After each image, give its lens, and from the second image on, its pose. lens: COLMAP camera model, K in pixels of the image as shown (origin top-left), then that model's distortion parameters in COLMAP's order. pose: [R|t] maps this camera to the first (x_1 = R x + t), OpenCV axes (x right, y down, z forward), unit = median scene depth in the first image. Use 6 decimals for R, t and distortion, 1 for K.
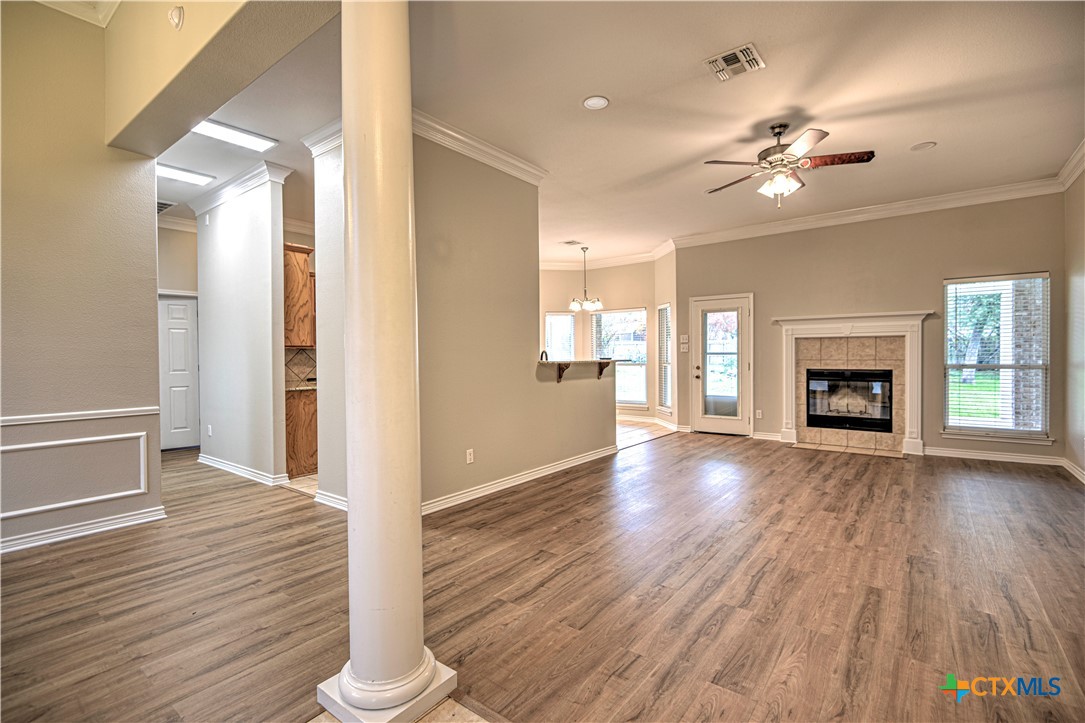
lens RADIAL K [[493.0, 0, 551.0], [0, 493.0, 358.9], [0, 0, 1]] dist [0.006519, -0.005670]
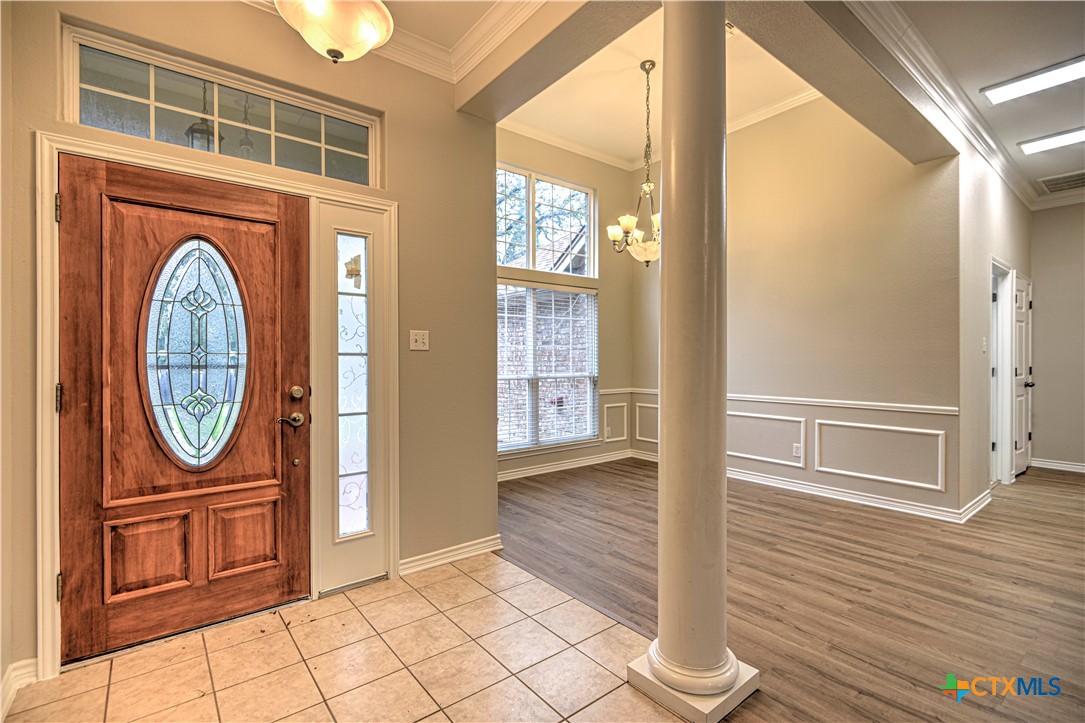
lens RADIAL K [[493.0, 0, 542.6], [0, 493.0, 360.5], [0, 0, 1]] dist [0.006519, -0.005670]
pose [[-0.250621, 0.012419, -0.968006, 0.458711], [-0.002726, 0.999905, 0.013534, -0.011009], [0.968081, 0.006030, -0.250563, 0.575932]]
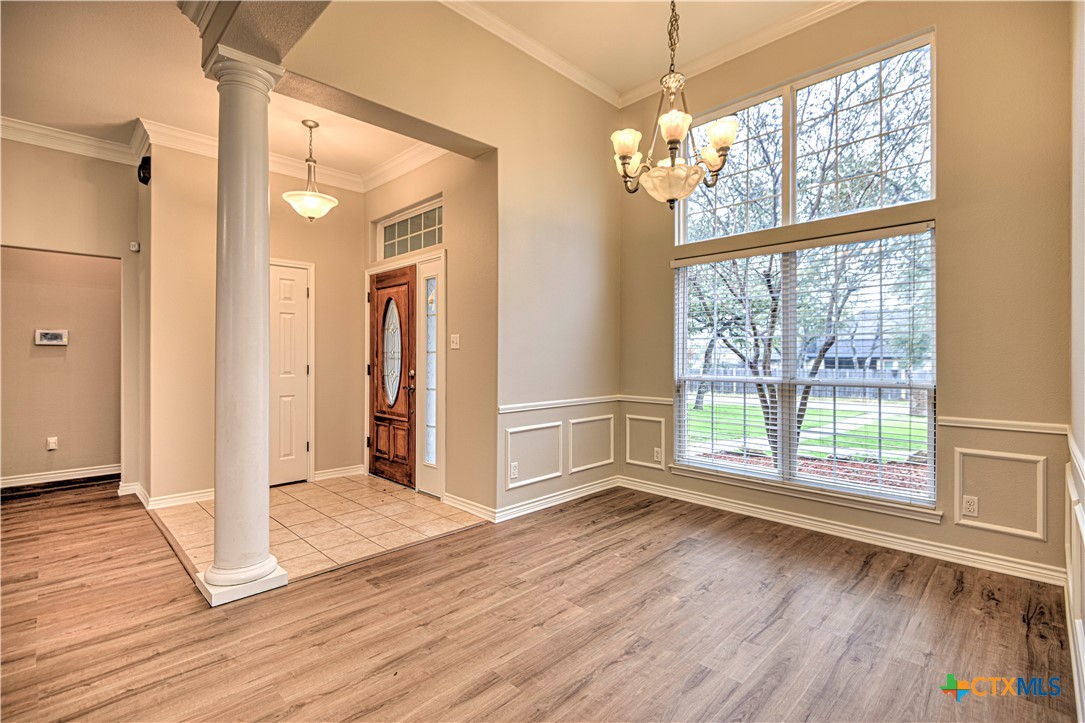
lens RADIAL K [[493.0, 0, 546.7], [0, 493.0, 355.1], [0, 0, 1]] dist [0.006519, -0.005670]
pose [[-0.991266, 0.008220, 0.131623, -0.866438], [0.008426, 0.999964, 0.001008, 0.001336], [-0.131610, 0.002108, -0.991299, 1.418404]]
